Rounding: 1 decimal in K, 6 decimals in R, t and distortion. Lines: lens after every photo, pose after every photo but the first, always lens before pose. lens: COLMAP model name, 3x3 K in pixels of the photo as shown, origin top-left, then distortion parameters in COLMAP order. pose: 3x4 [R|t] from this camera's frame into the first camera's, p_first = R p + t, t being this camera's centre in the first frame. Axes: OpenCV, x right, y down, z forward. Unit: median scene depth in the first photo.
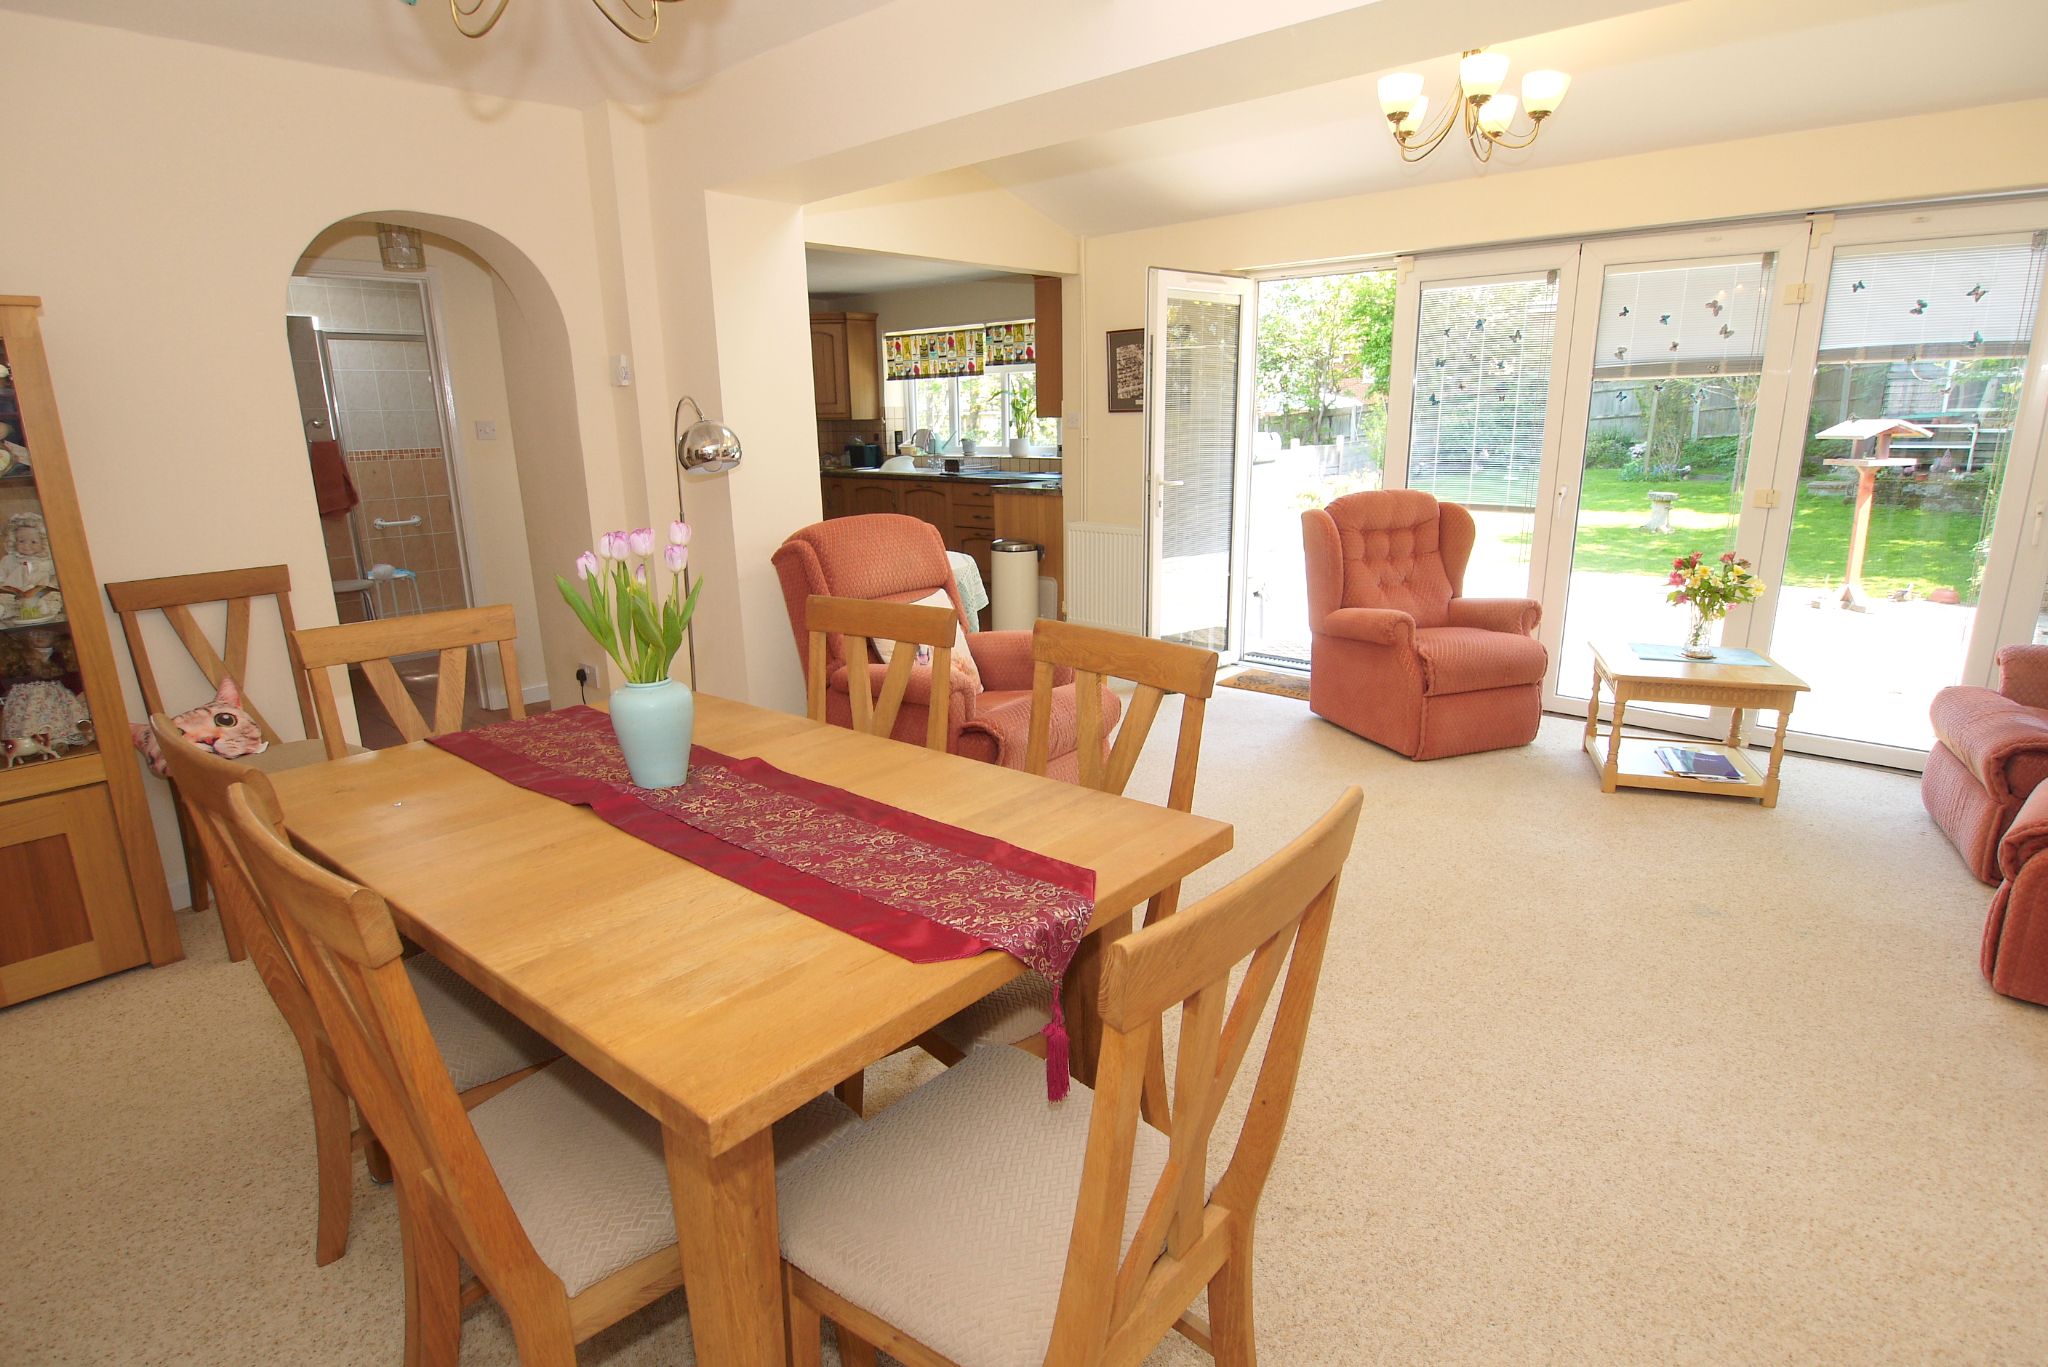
lens RADIAL K [[1080.4, 0, 1028.5], [0, 1080.4, 682.8], [0, 0, 1]] dist [-0.003405, -0.000391]
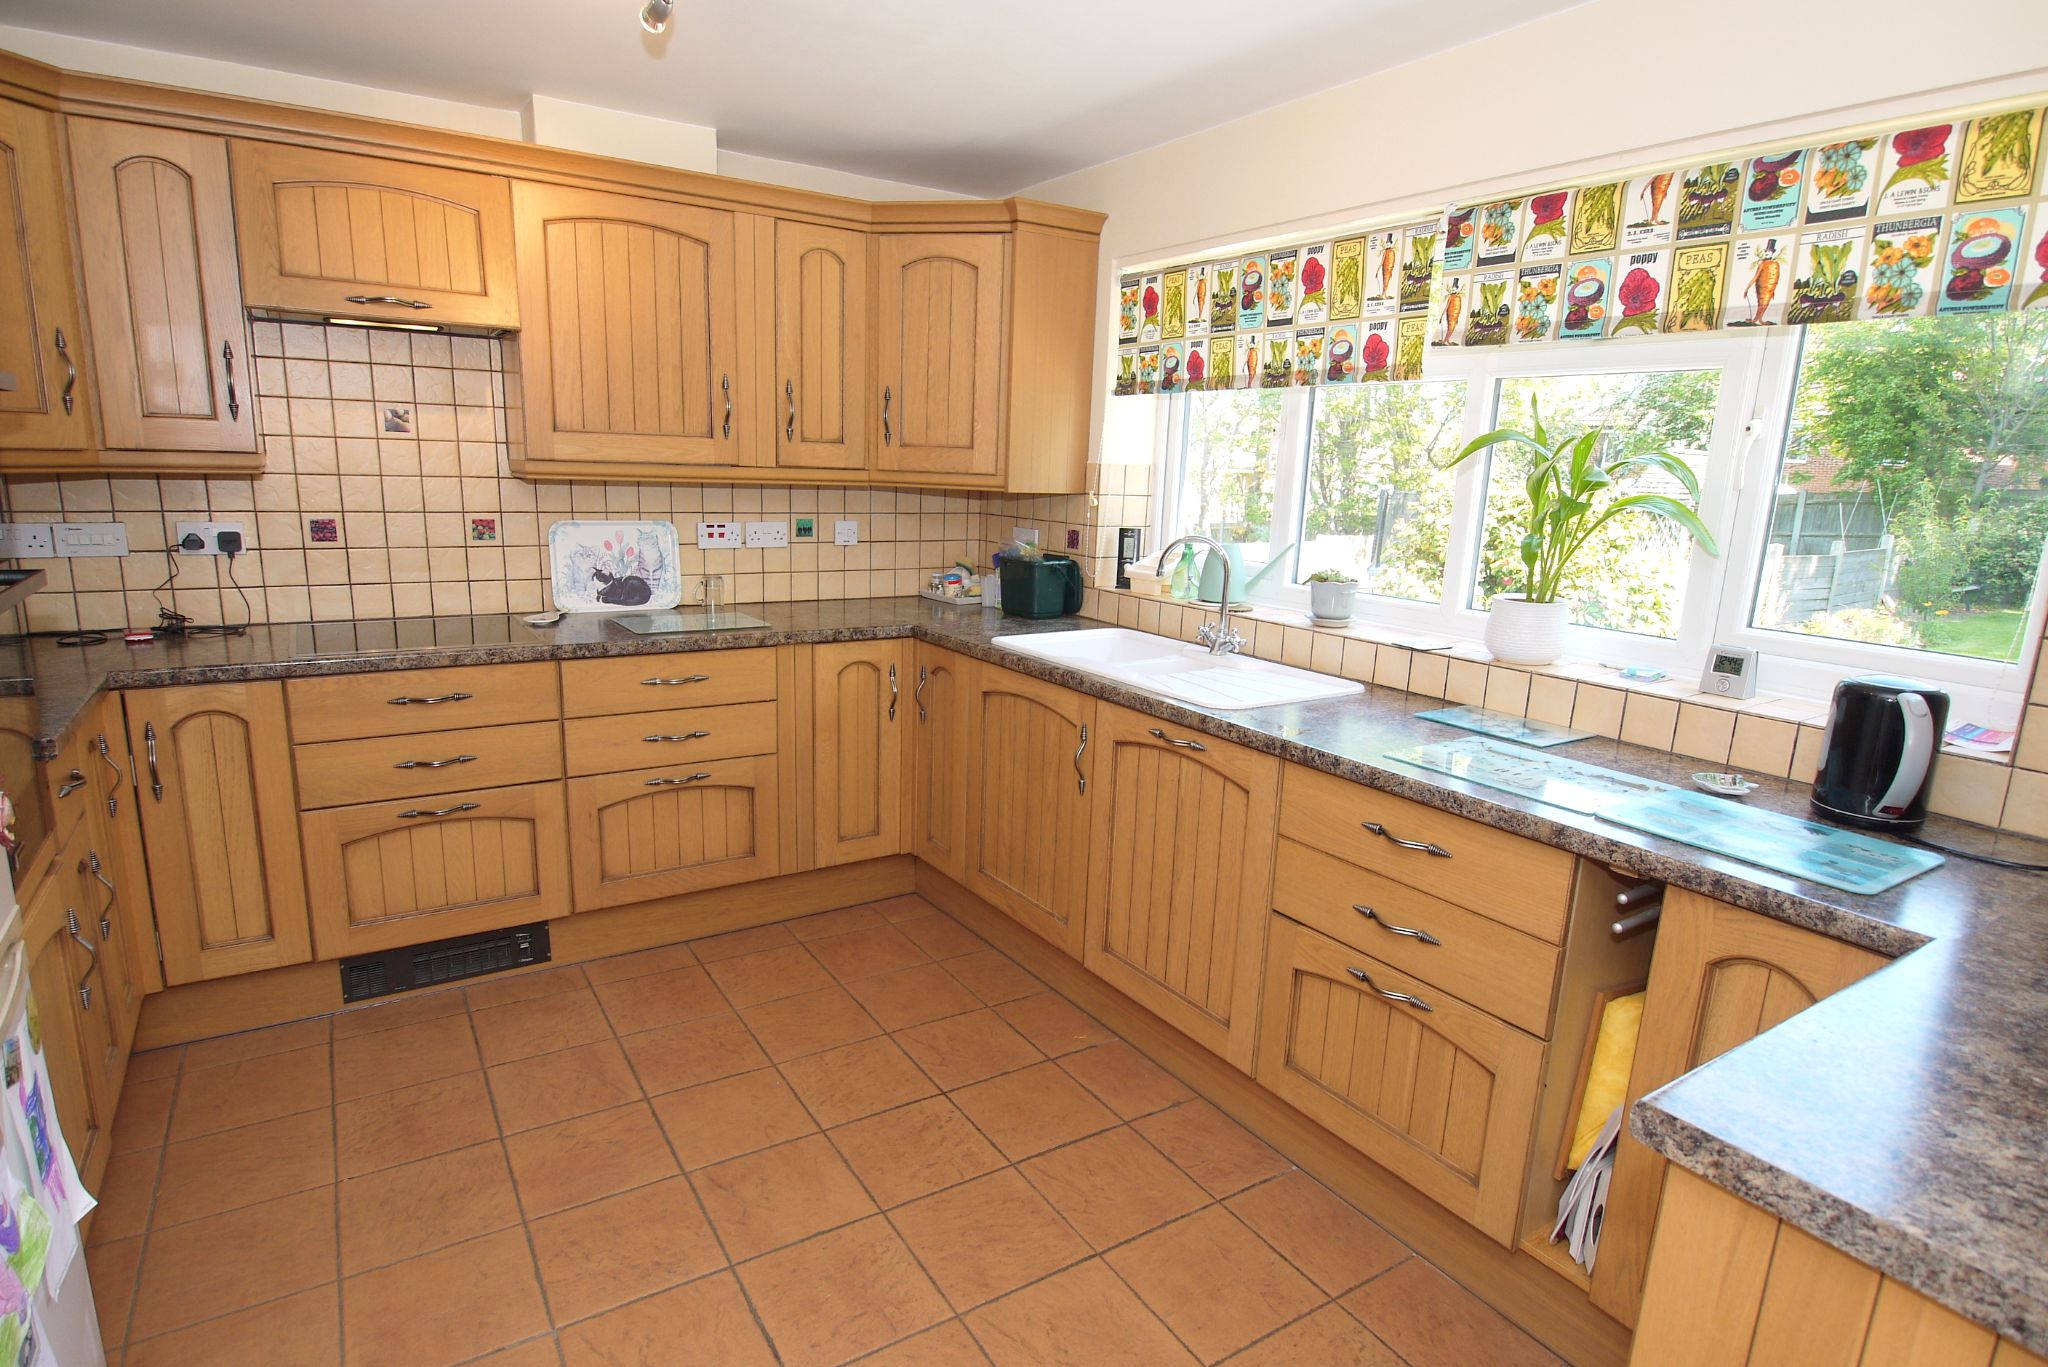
lens RADIAL K [[1080.4, 0, 1021.2], [0, 1080.4, 684.7], [0, 0, 1]] dist [-0.003405, -0.000391]
pose [[0.967944, 0.102280, -0.229399, -0.067113], [-0.112500, 0.993140, -0.031888, -0.168441], [0.224564, 0.056673, 0.972810, 0.650282]]
